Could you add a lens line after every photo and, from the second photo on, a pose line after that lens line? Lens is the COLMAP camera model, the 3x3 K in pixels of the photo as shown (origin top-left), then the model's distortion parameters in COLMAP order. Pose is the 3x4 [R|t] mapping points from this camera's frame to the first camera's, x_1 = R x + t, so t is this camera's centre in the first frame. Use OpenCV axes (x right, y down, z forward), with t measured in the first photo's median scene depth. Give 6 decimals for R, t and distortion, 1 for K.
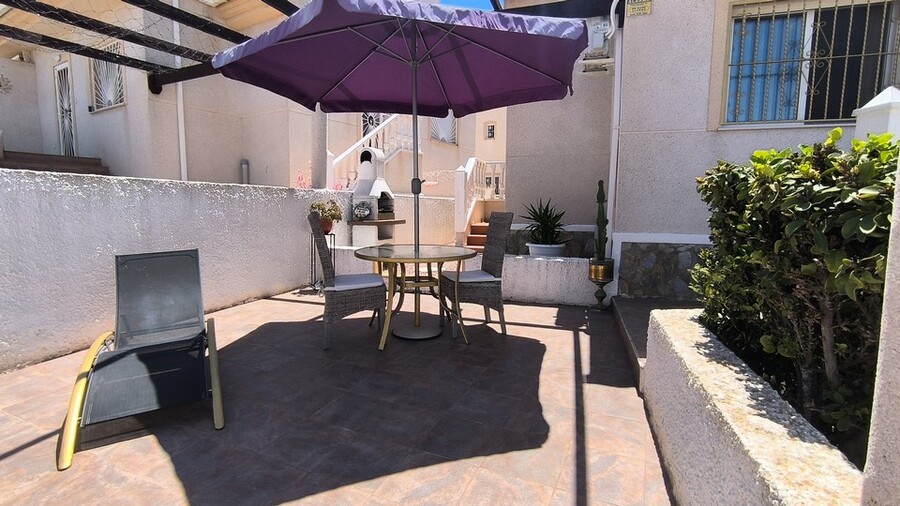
lens RADIAL K [[432.1, 0, 450.0], [0, 432.1, 253.0], [0, 0, 1]] dist [-0.019053, 0.000909]
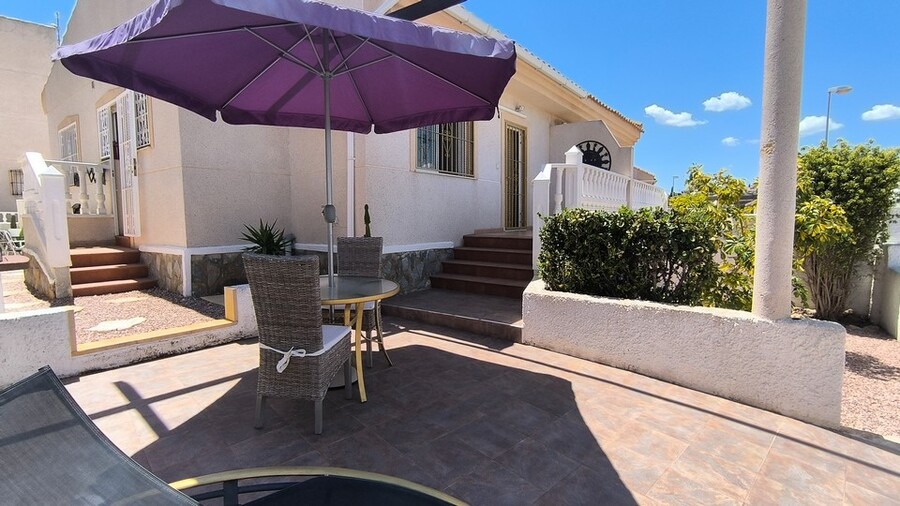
lens RADIAL K [[432.1, 0, 450.0], [0, 432.1, 253.0], [0, 0, 1]] dist [-0.019053, 0.000909]
pose [[0.319143, -0.079732, 0.944347, -0.801564], [0.094922, 0.994133, 0.051857, -0.088015], [-0.942941, 0.073089, 0.324839, 0.482284]]
